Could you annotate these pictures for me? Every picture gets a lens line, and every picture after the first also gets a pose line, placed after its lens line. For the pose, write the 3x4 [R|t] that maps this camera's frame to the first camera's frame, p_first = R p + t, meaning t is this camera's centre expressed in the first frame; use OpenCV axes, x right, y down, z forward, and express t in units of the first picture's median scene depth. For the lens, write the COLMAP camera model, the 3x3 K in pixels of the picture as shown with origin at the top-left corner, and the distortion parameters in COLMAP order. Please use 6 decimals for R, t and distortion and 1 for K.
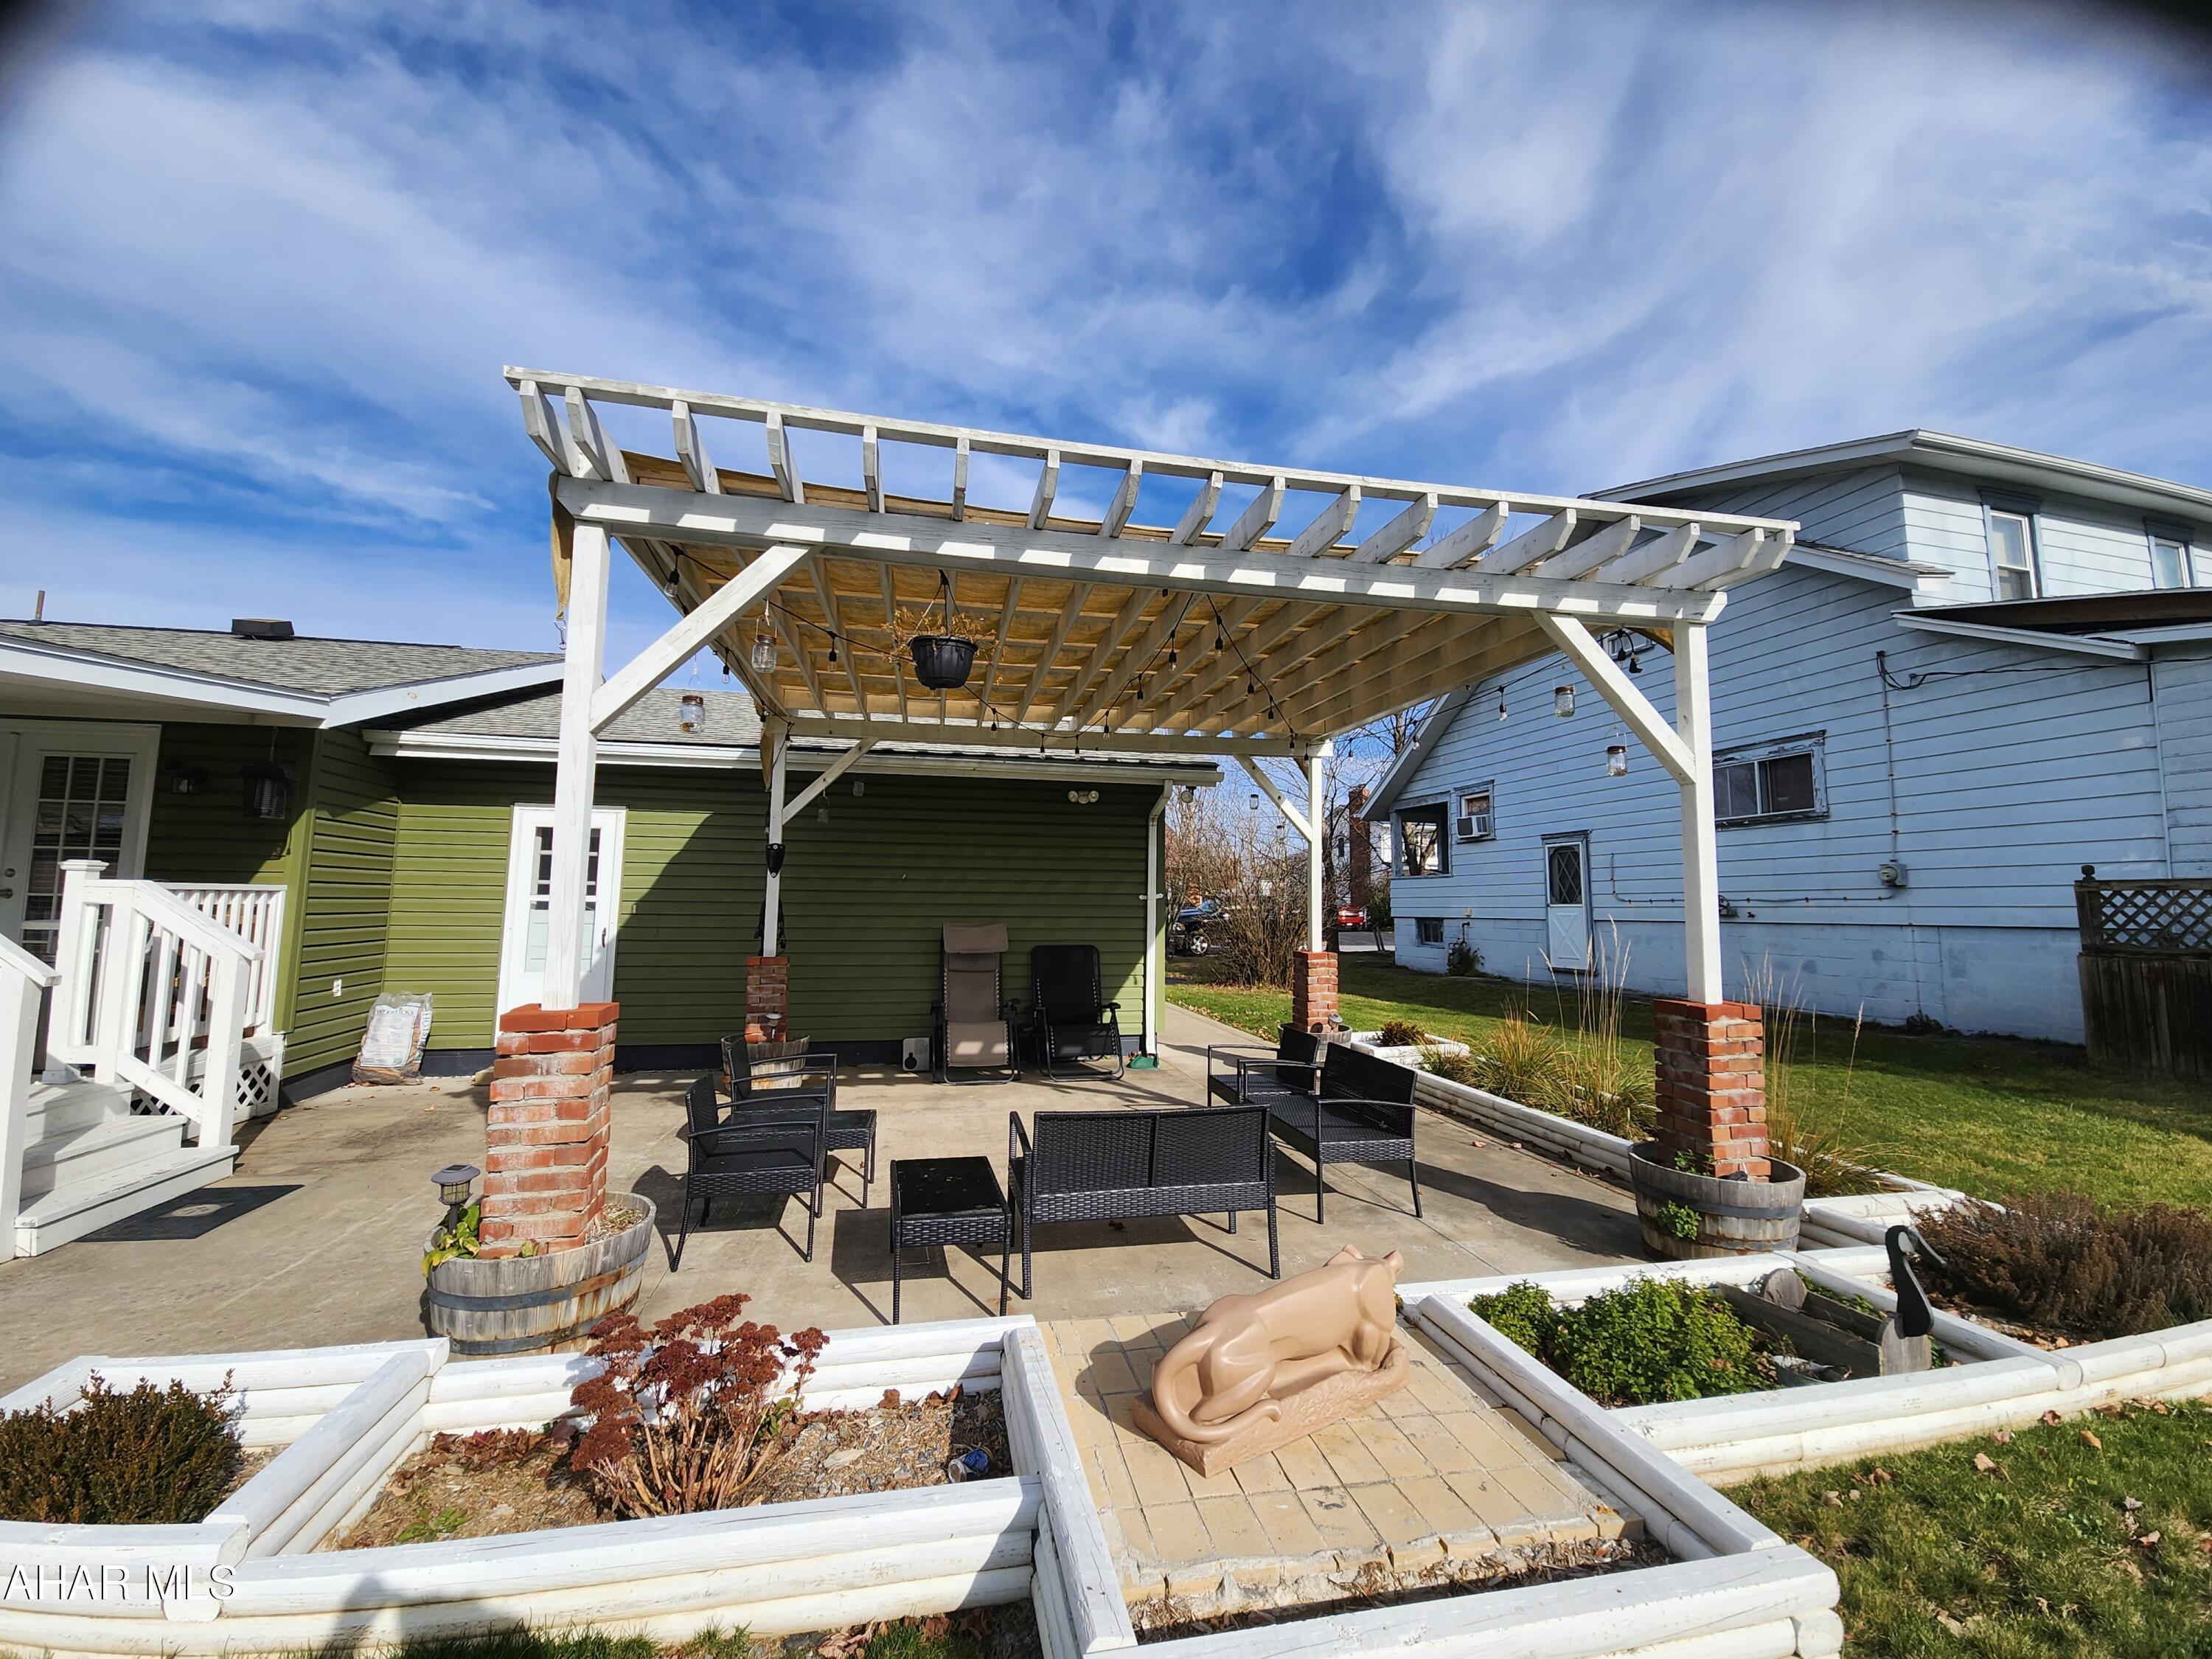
lens RADIAL K [[916.8, 0, 1117.2], [0, 916.8, 817.6], [0, 0, 1]] dist [0.003901, -0.001114]
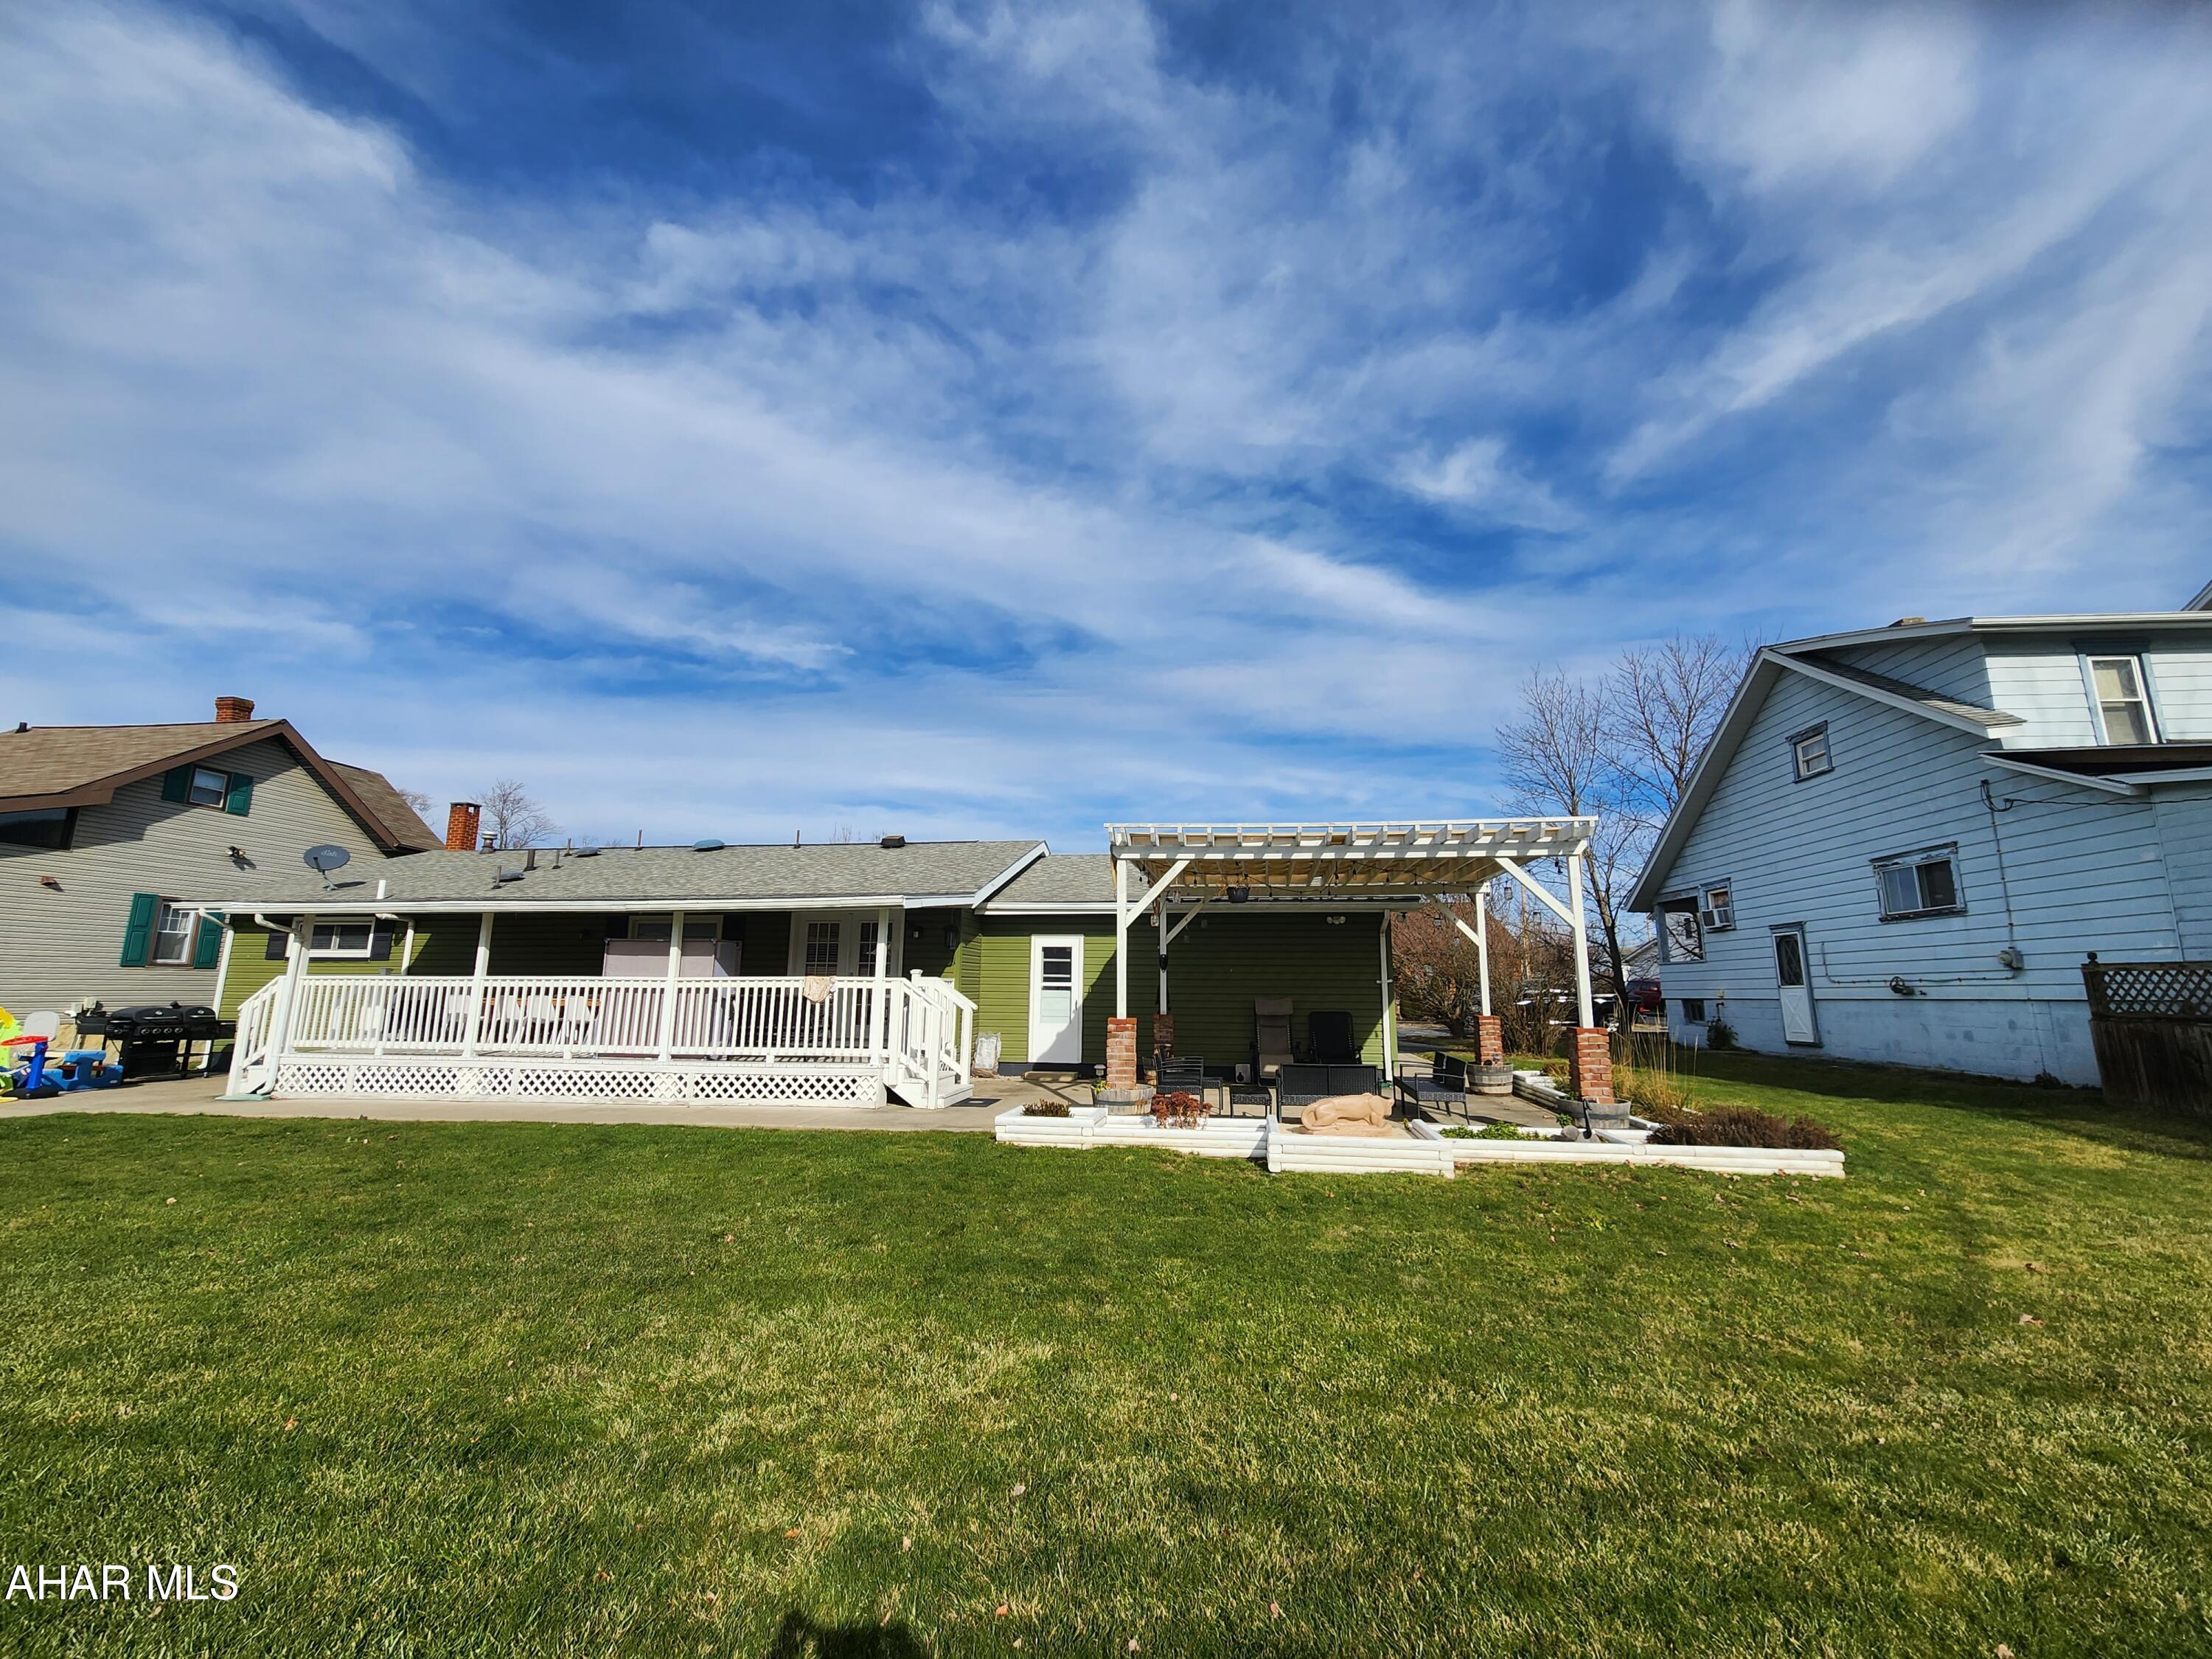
lens RADIAL K [[916.8, 0, 1097.8], [0, 916.8, 820.6], [0, 0, 1]] dist [0.003901, -0.001114]
pose [[0.929728, -0.071134, -0.361311, 0.155540], [0.038407, 0.994545, -0.096977, -0.051384], [0.366238, 0.076285, 0.927389, -0.625540]]
